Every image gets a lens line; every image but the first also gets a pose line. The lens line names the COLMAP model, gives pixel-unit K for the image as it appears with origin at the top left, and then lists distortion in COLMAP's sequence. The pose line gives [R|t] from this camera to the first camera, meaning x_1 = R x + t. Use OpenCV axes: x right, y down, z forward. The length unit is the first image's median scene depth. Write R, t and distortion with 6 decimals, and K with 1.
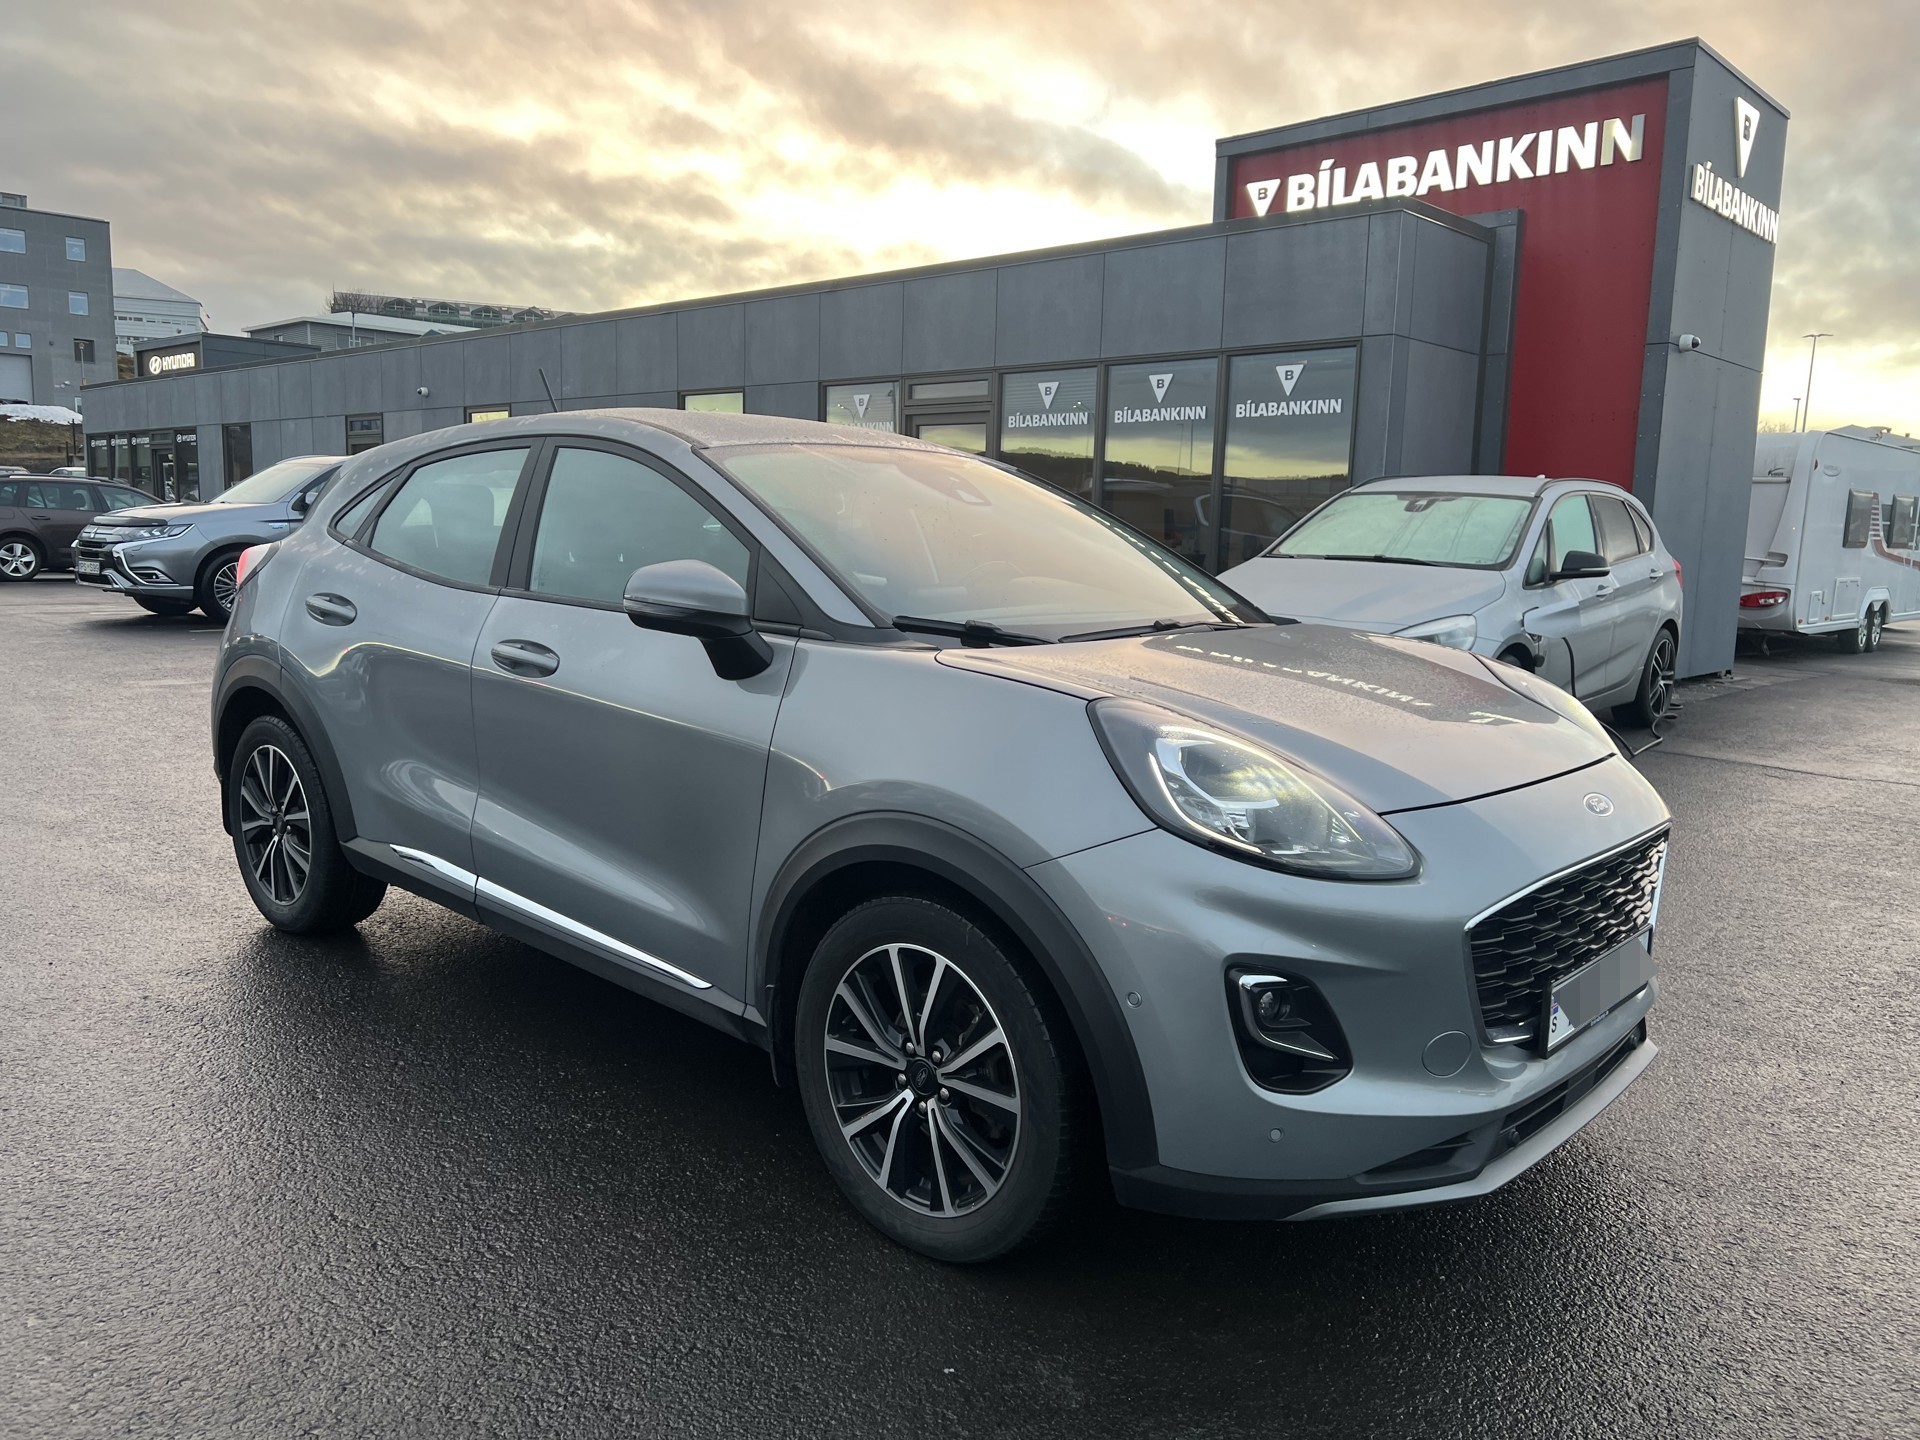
lens RADIAL K [[1459.1, 0, 960.0], [0, 1459.1, 720.0], [0, 0, 1]] dist [0.001061, -0.014043]
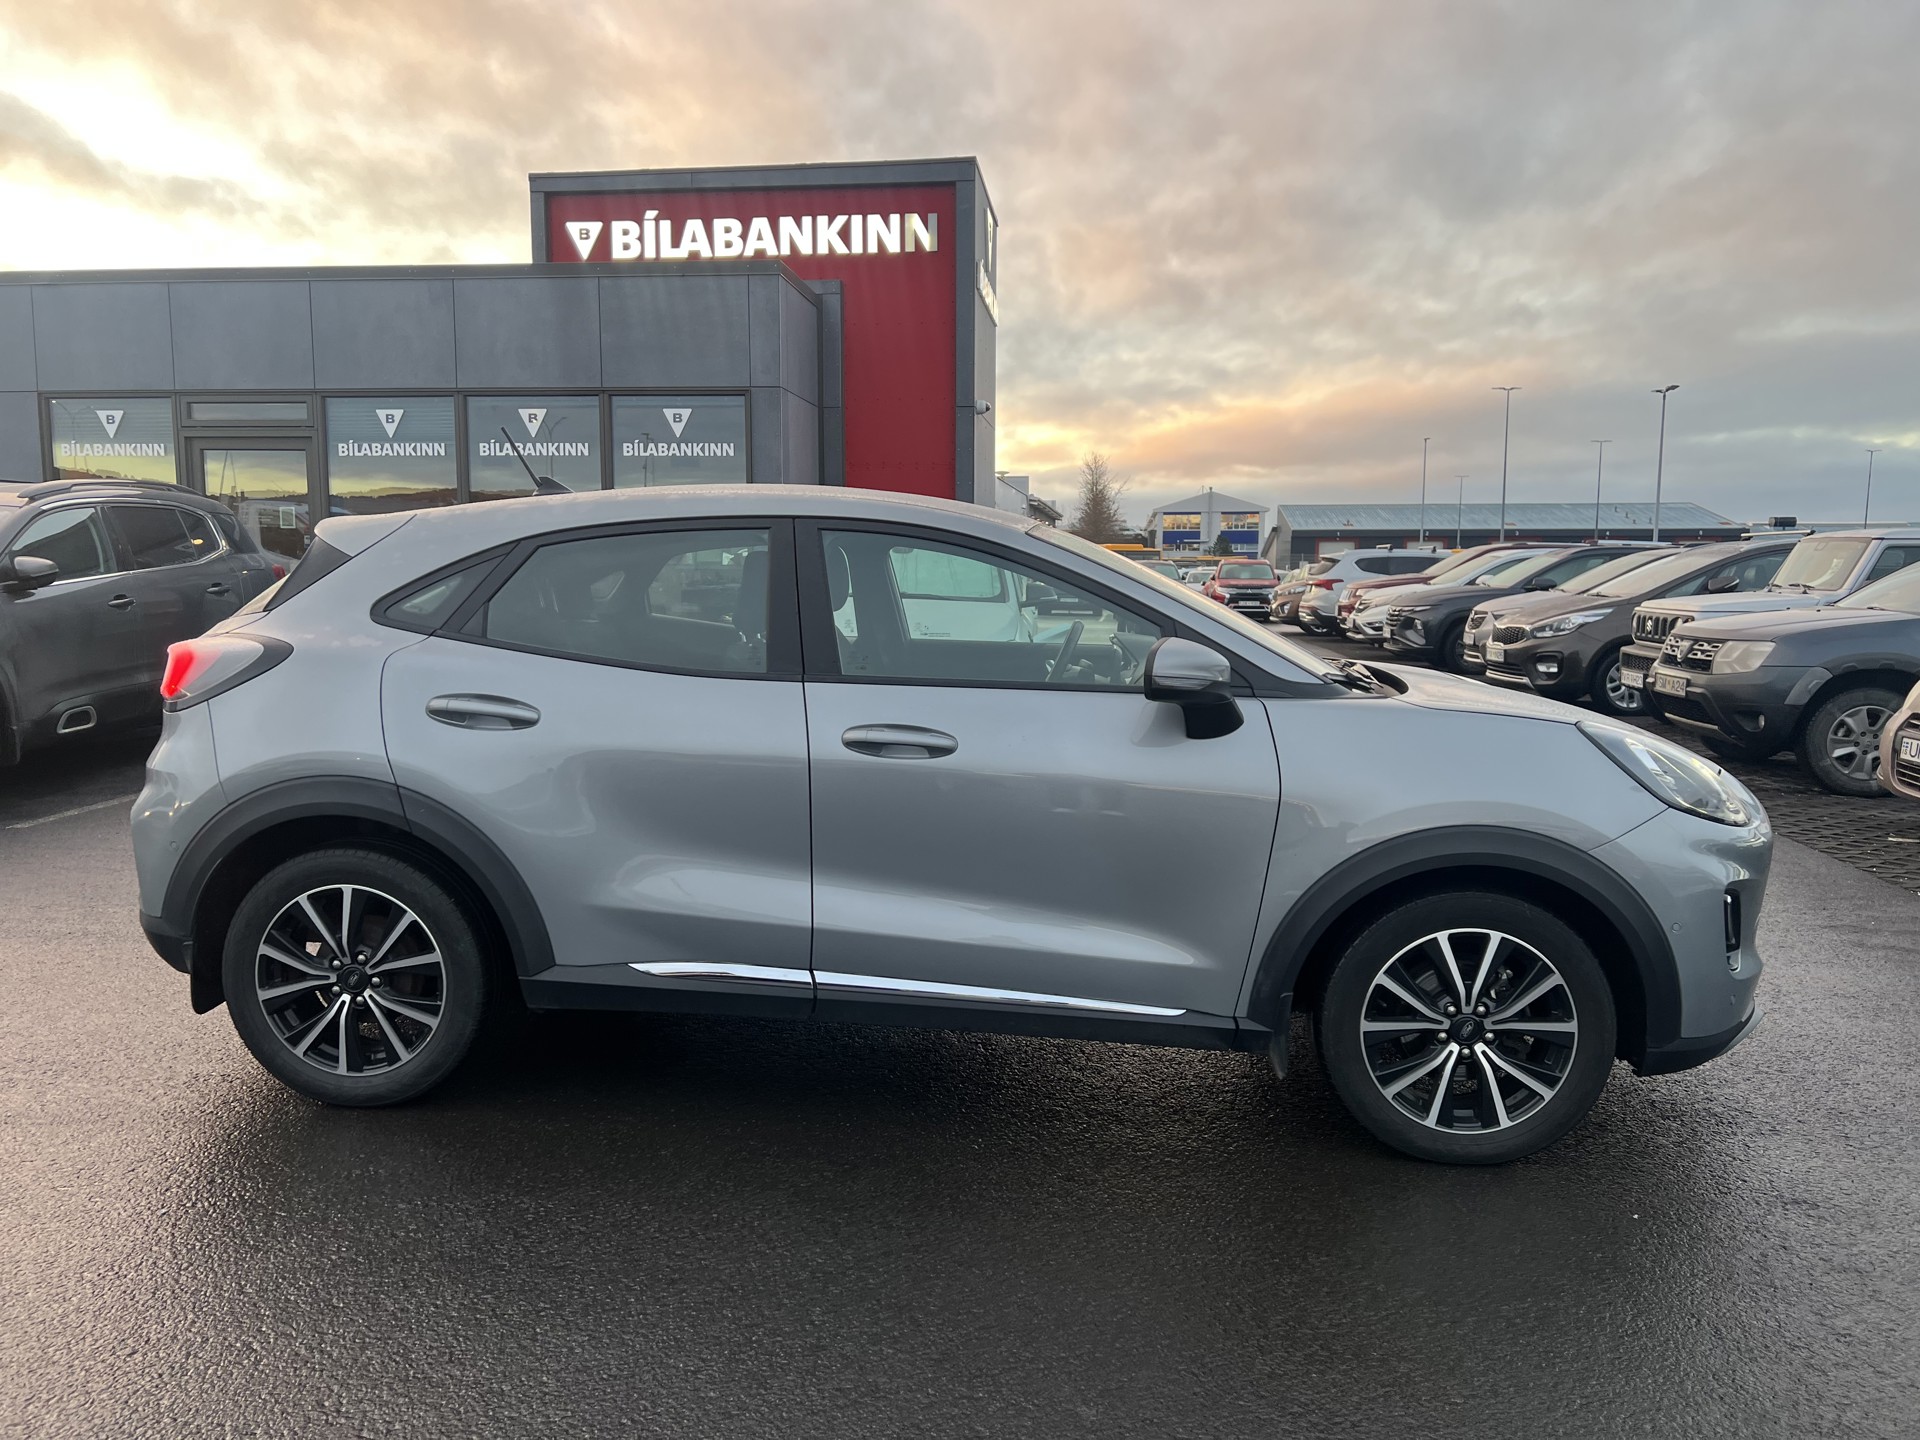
lens RADIAL K [[1445.4, 0, 959.2], [0, 1445.4, 741.5], [0, 0, 1]] dist [-0.000428, -0.014662]
pose [[0.779847, -0.092769, 0.619057, -0.276890], [0.090331, 0.995284, 0.035357, -0.022987], [-0.619418, 0.028347, 0.784550, 0.064891]]
